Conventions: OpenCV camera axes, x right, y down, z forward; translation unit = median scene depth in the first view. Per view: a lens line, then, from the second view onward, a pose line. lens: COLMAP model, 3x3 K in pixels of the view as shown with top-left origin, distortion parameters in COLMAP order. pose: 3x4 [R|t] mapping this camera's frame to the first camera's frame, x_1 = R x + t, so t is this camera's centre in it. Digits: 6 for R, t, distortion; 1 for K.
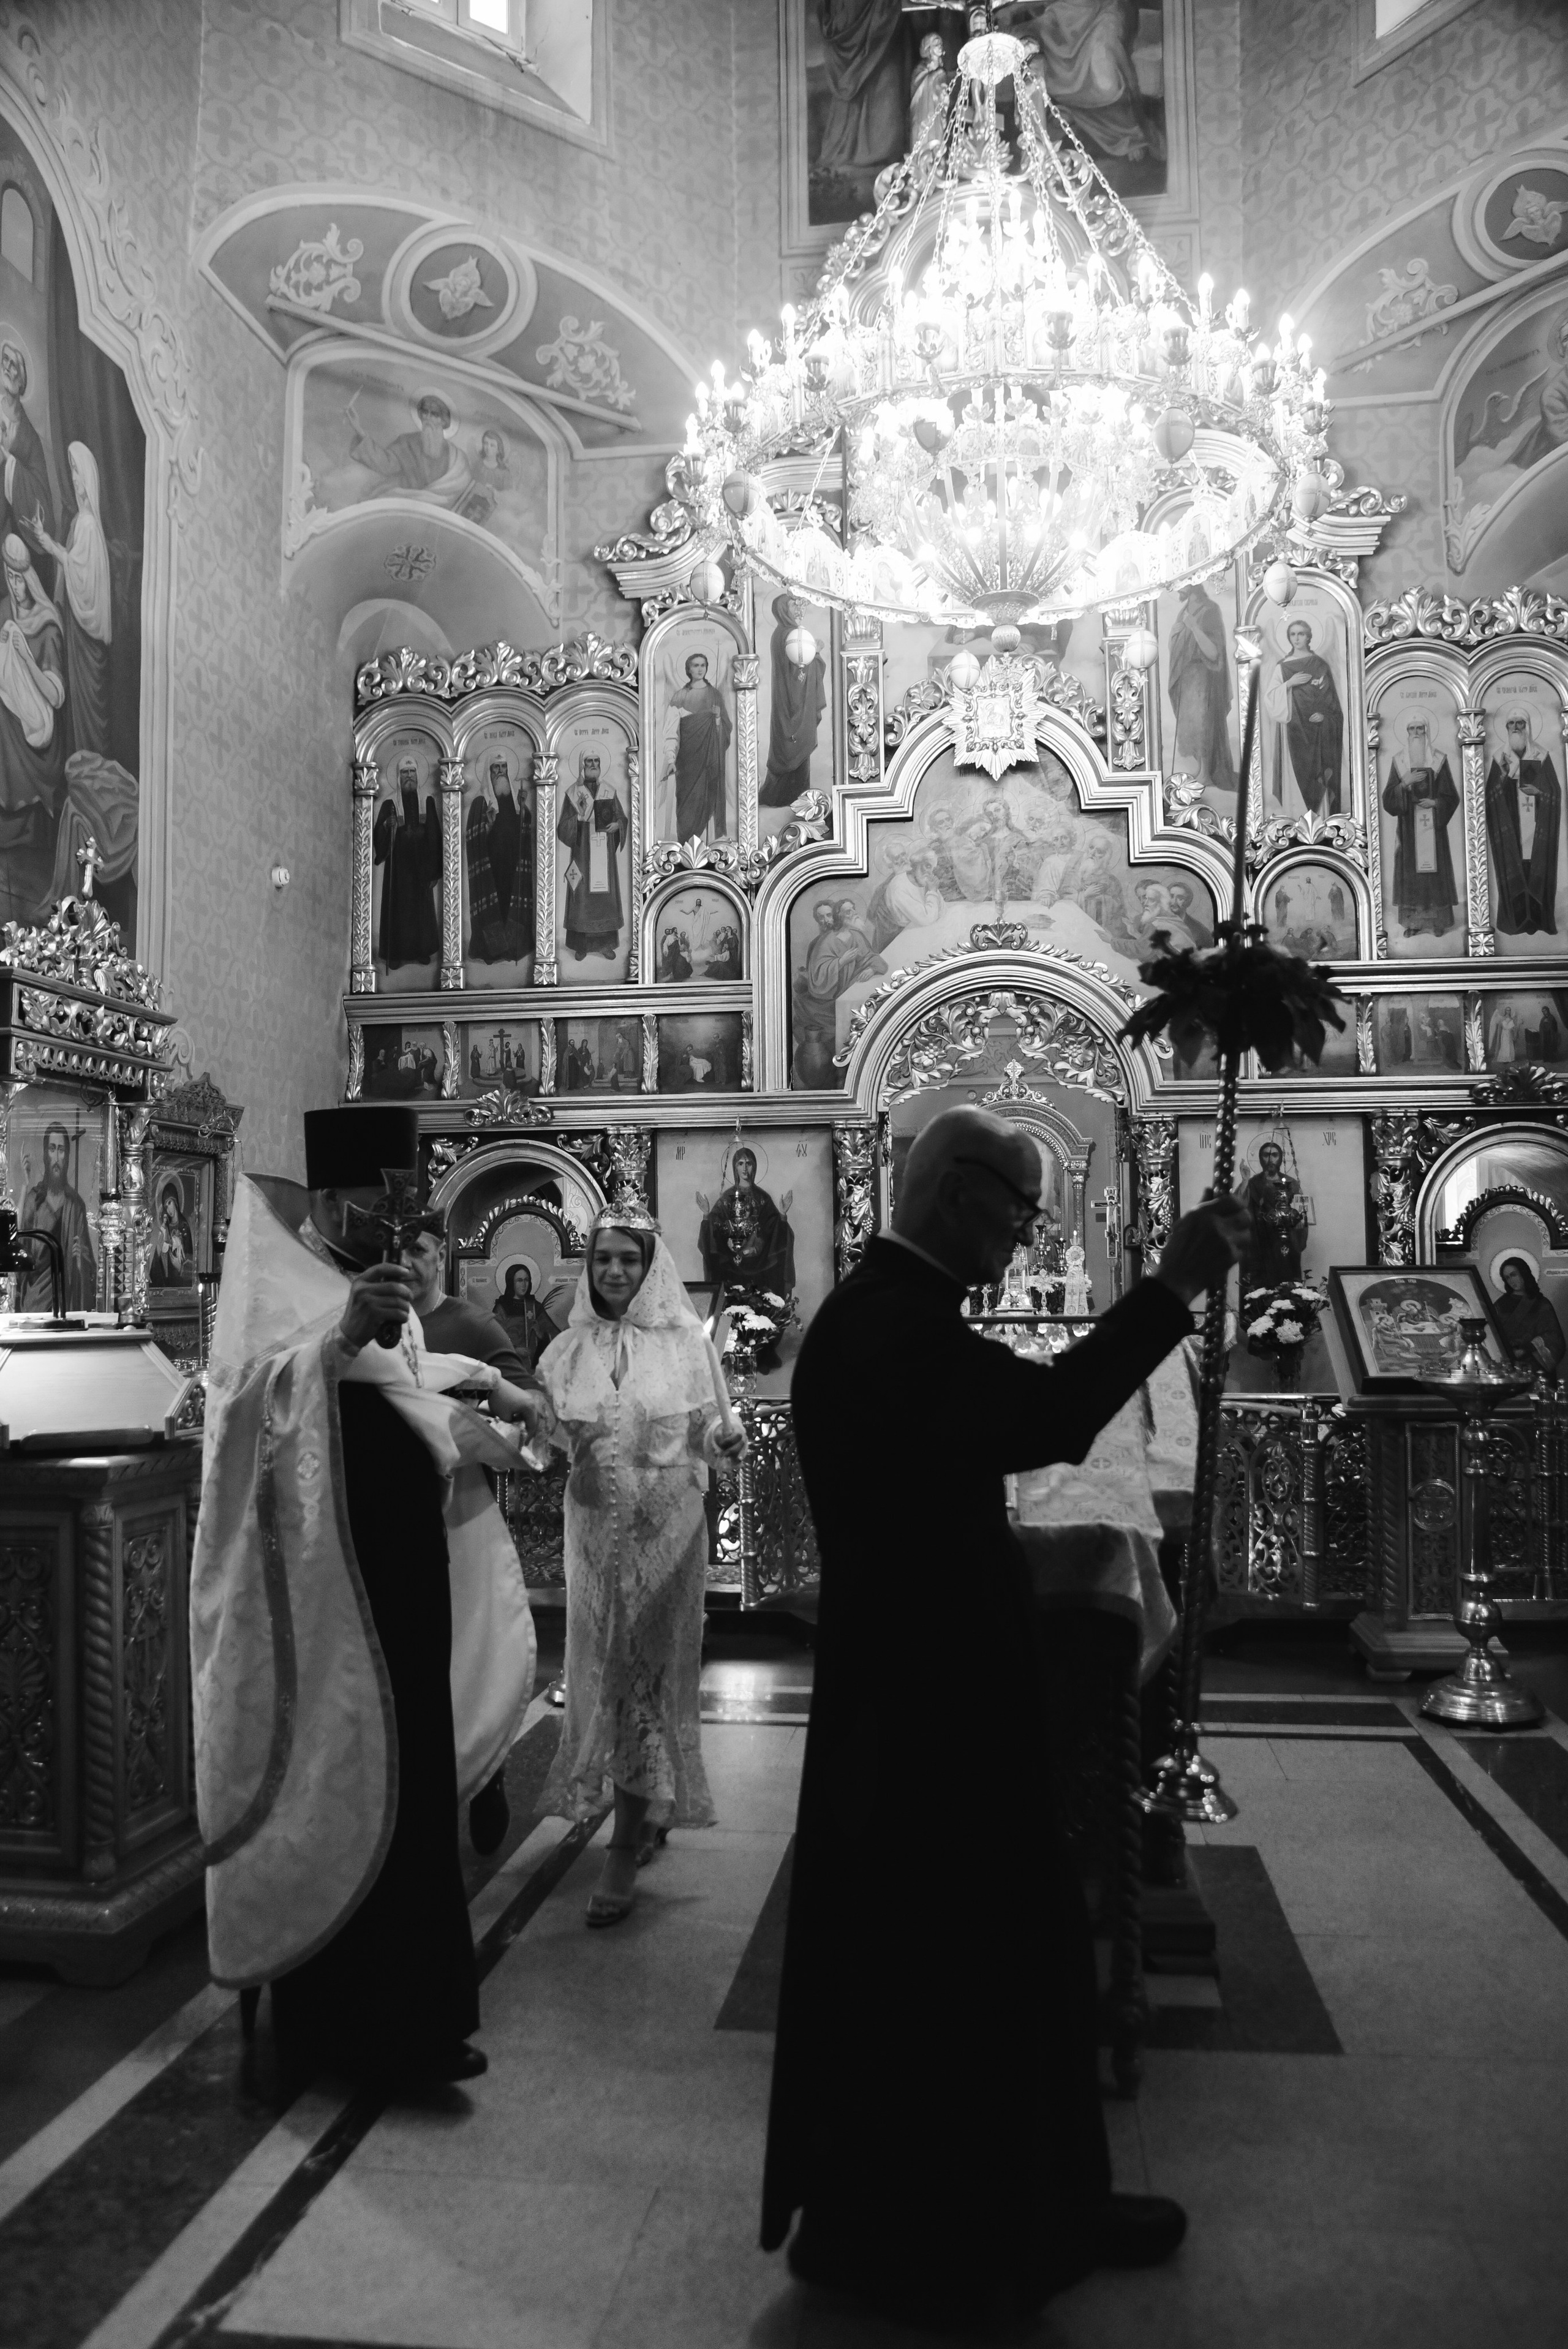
lens RADIAL K [[1717.3, 0, 787.2], [0, 1717.3, 1189.7], [0, 0, 1]] dist [-0.097867, 0.085202]
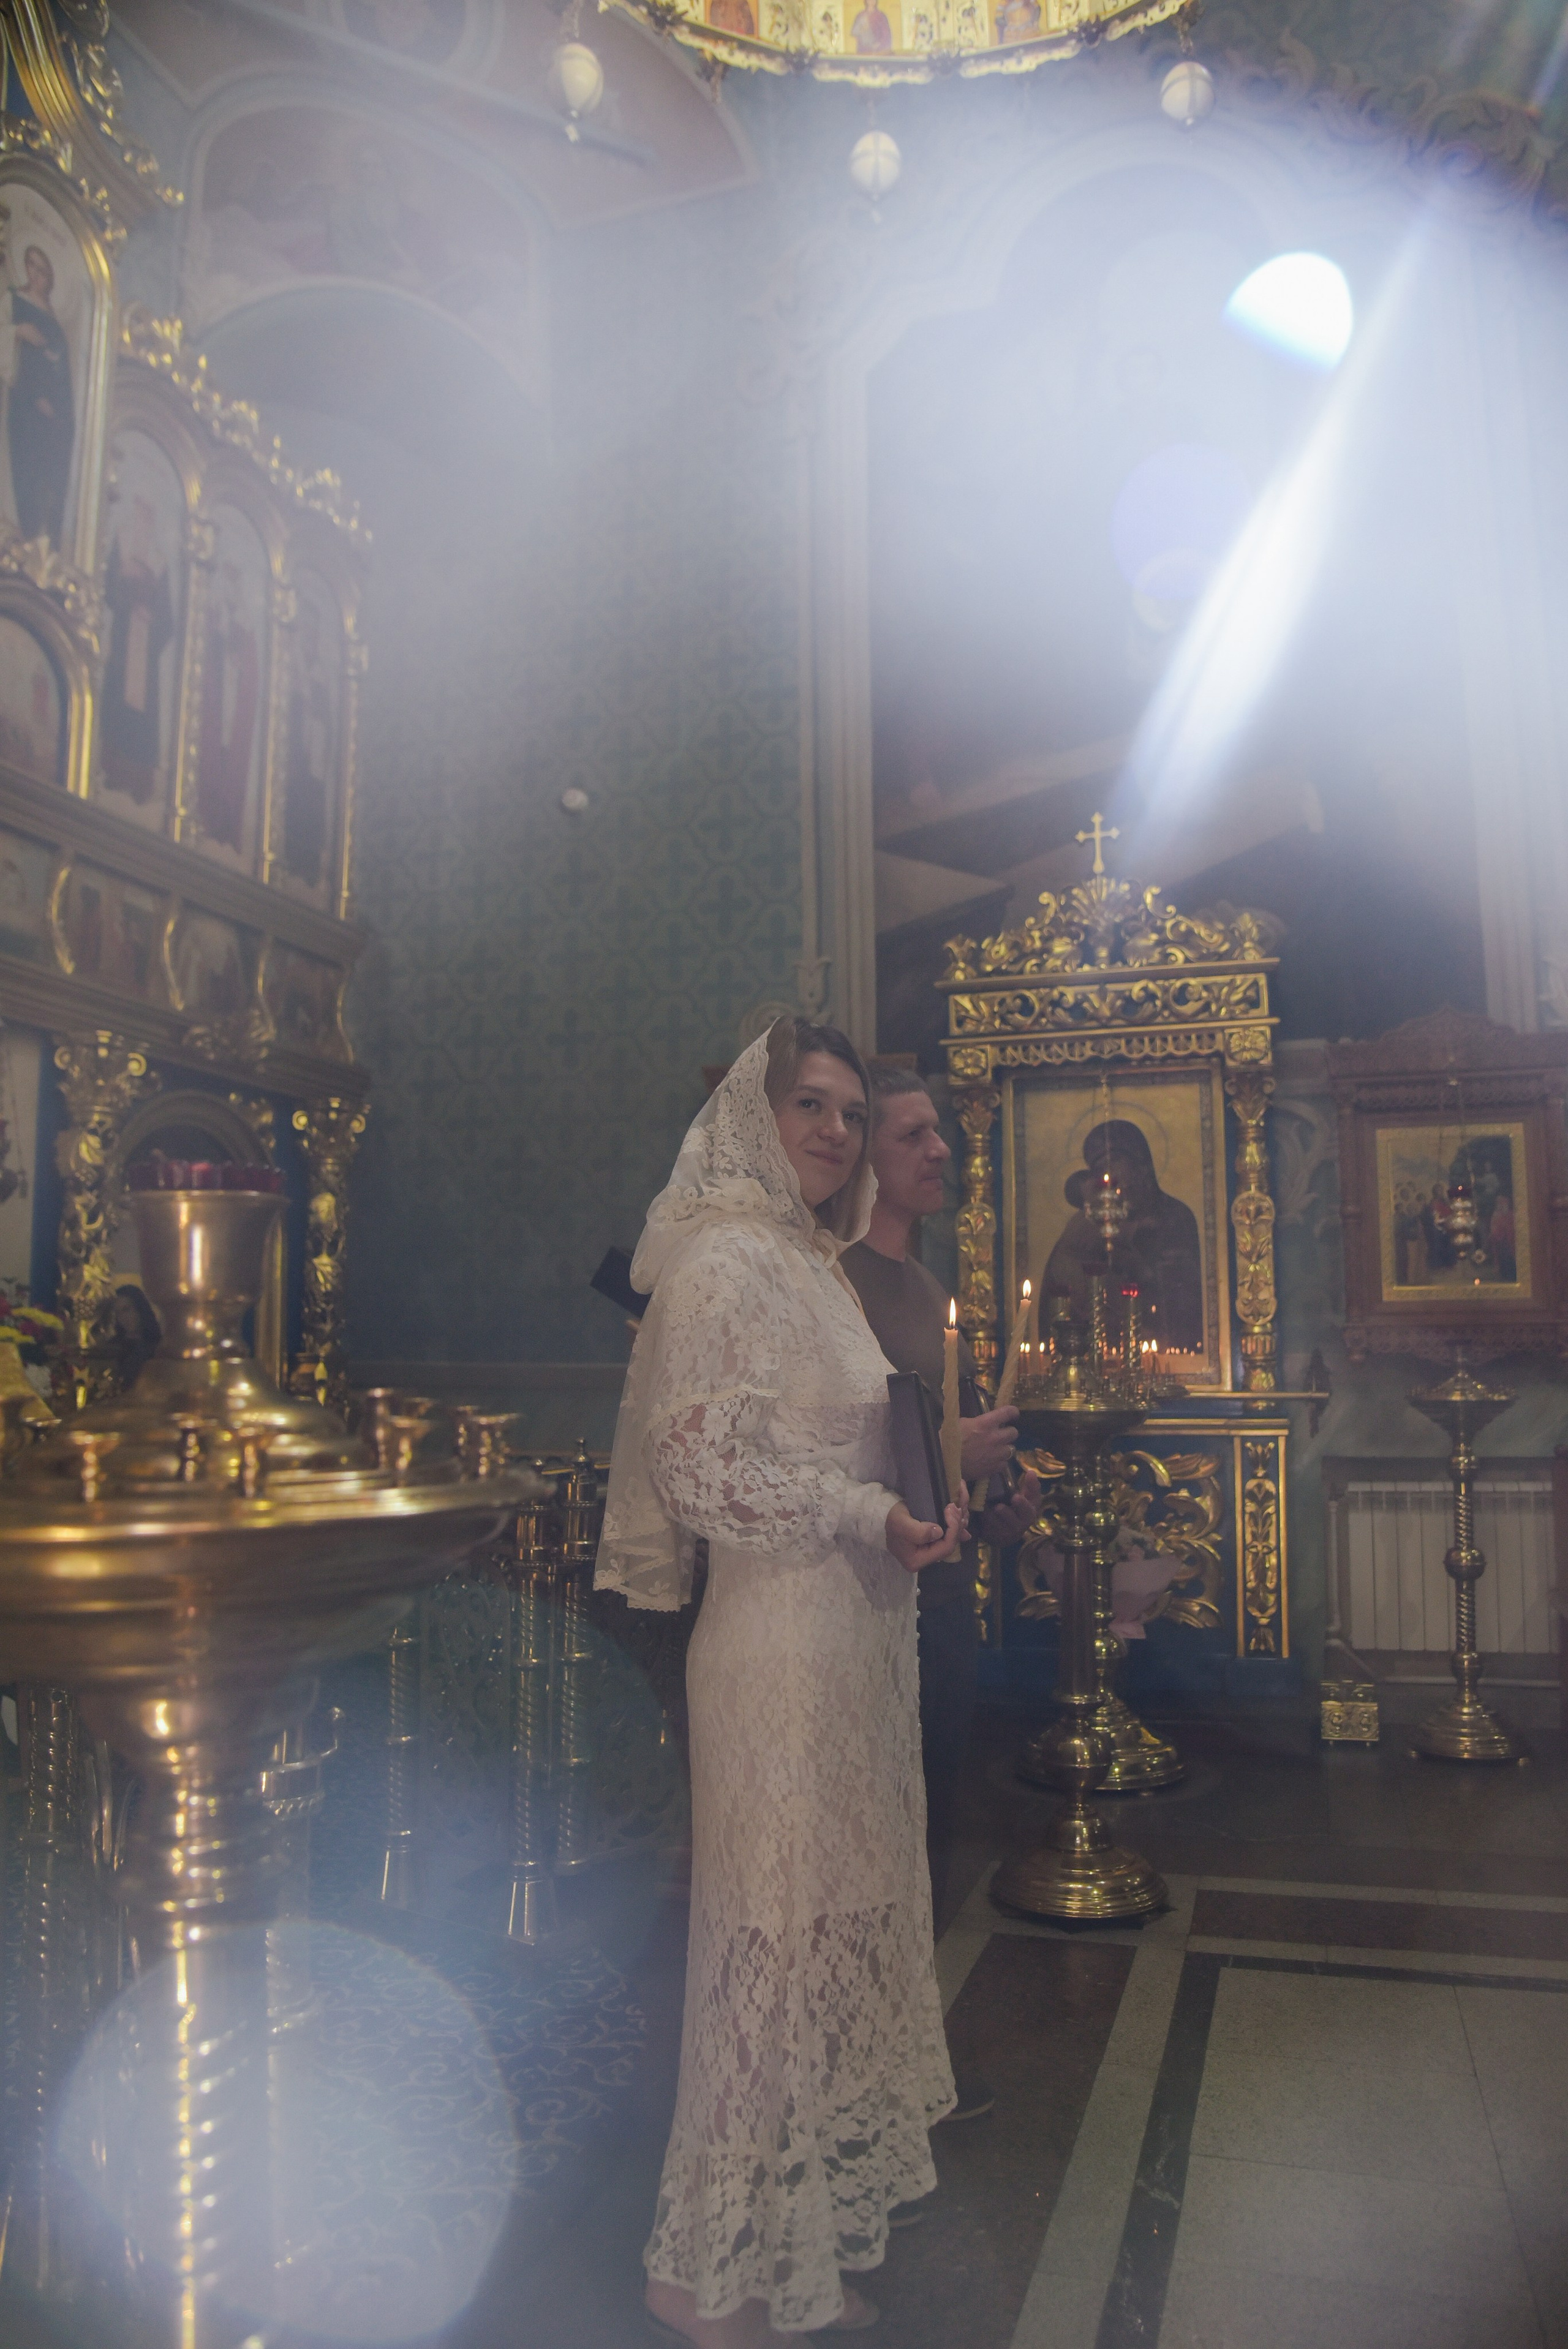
lens RADIAL K [[1589.7, 0, 803.7], [0, 1589.7, 1205.1], [0, 0, 1]] dist [-0.129821, 0.074179]
pose [[0.160585, 0.112822, 0.980553, -0.159030], [-0.037380, 0.993428, -0.108182, 0.066085], [-0.986314, -0.019280, 0.163747, 0.619905]]
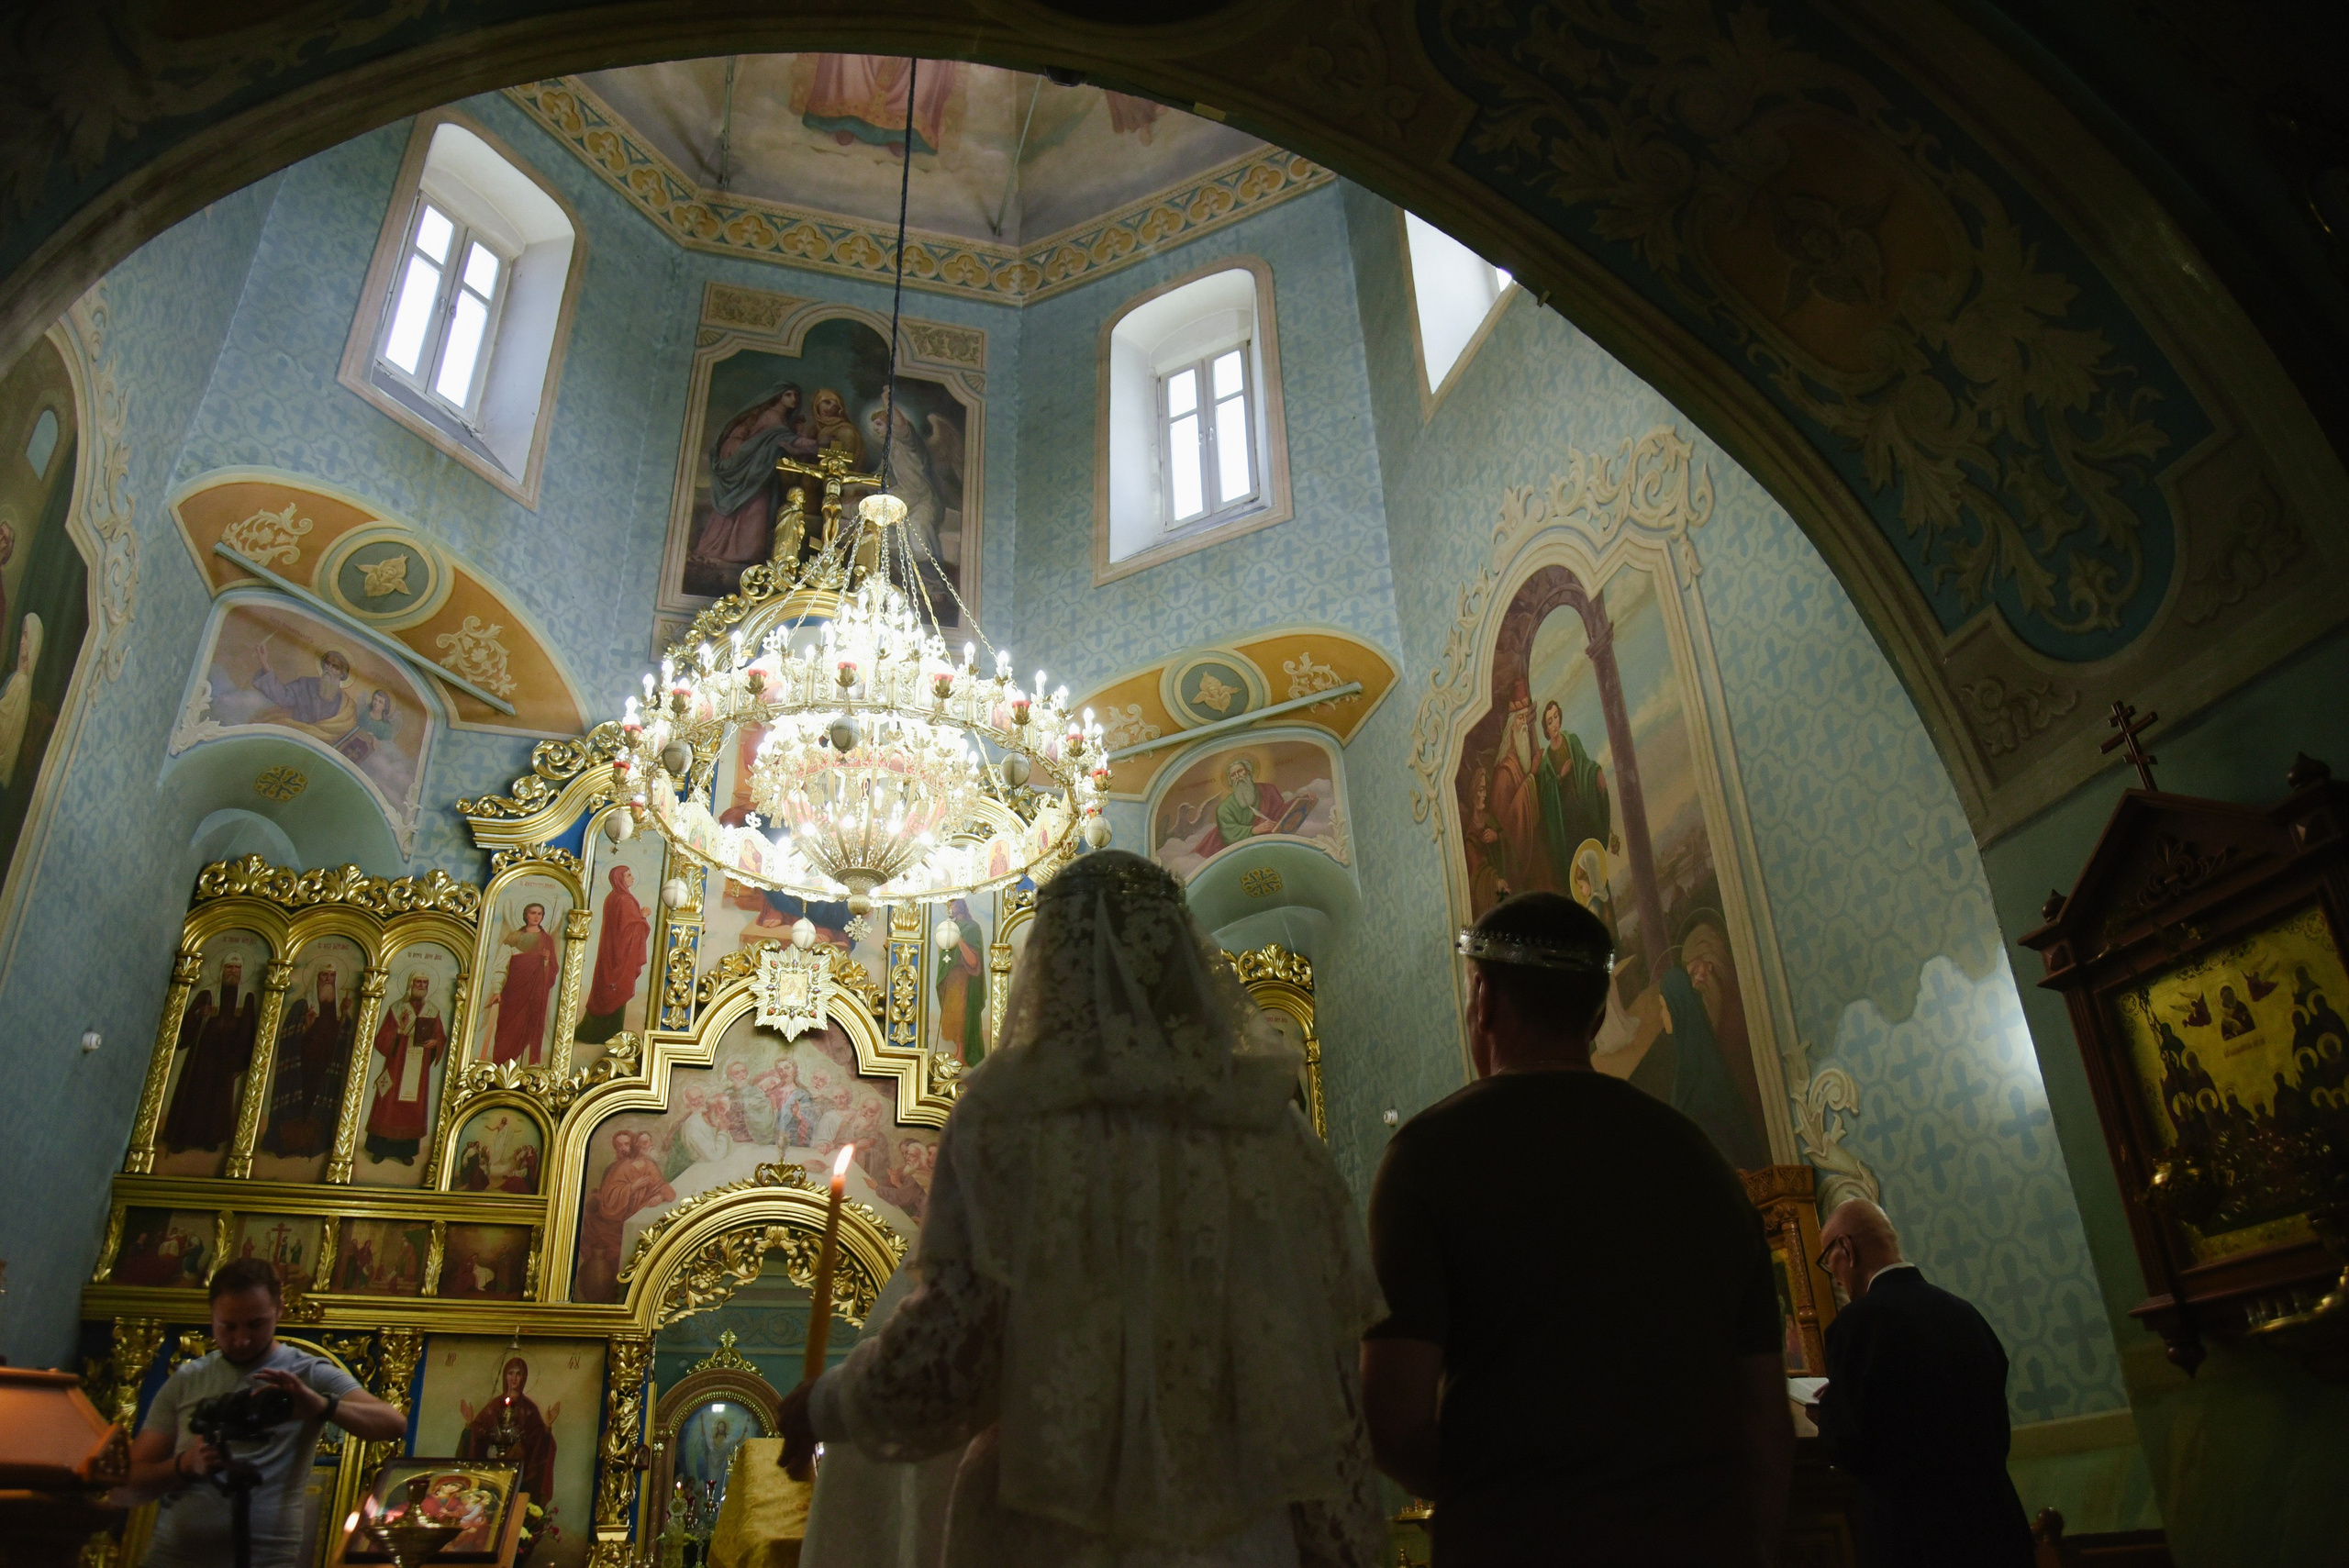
lens RADIAL K [[1589.6, 0, 1172.7], [0, 1589.6, 801.9], [0, 0, 1]] dist [-0.129821, 0.074179]
pose [[0.907339, 0.170981, 0.384060, -0.081784], [0.007853, 0.906505, -0.422122, 0.068238], [-0.420327, 0.386024, 0.821164, -0.059369]]
